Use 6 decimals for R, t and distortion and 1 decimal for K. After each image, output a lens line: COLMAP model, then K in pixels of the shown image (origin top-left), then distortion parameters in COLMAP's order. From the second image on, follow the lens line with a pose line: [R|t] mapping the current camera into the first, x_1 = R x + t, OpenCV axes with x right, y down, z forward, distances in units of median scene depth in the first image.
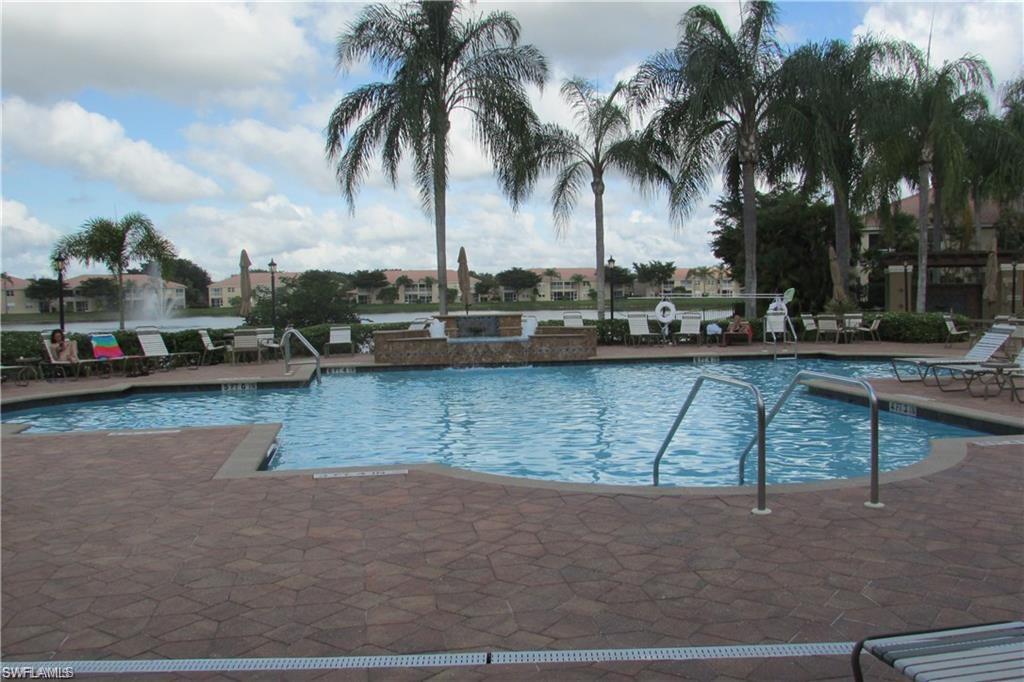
lens RADIAL K [[992.3, 0, 512.0], [0, 992.3, 341.0], [0, 0, 1]] dist [-0.000762, -0.000149]
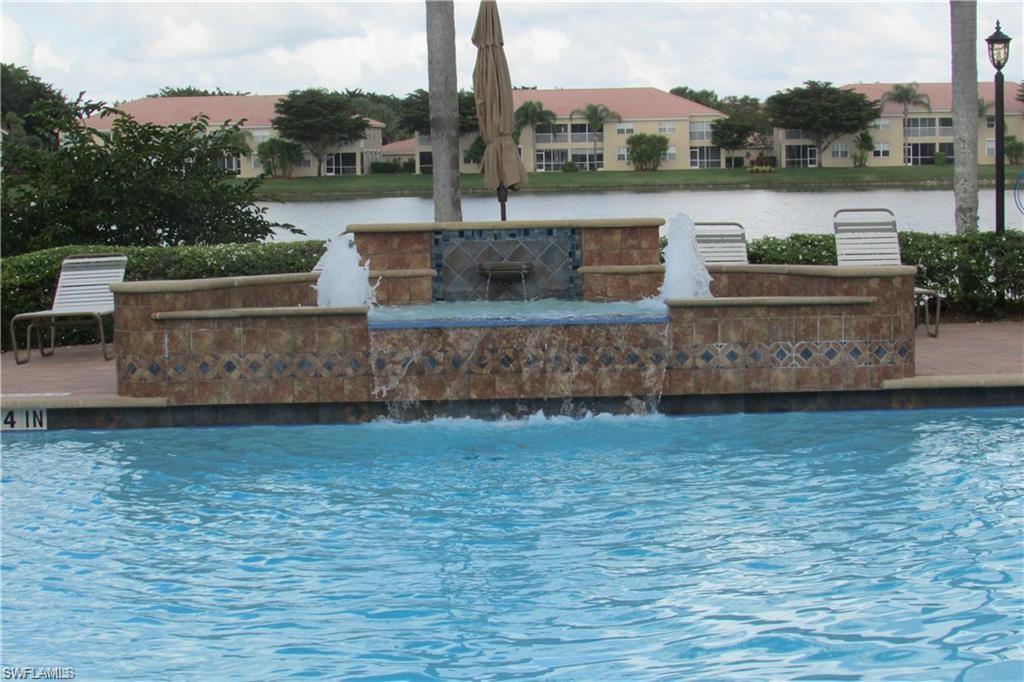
lens RADIAL K [[2476.4, 0, 512.0], [0, 2476.4, 341.0], [0, 0, 1]] dist [-0.030417, 0.090770]
pose [[0.992993, 0.008749, -0.117845, 0.042240], [-0.005187, 0.999521, 0.030506, -0.011473], [0.118055, -0.029681, 0.992563, 0.233848]]
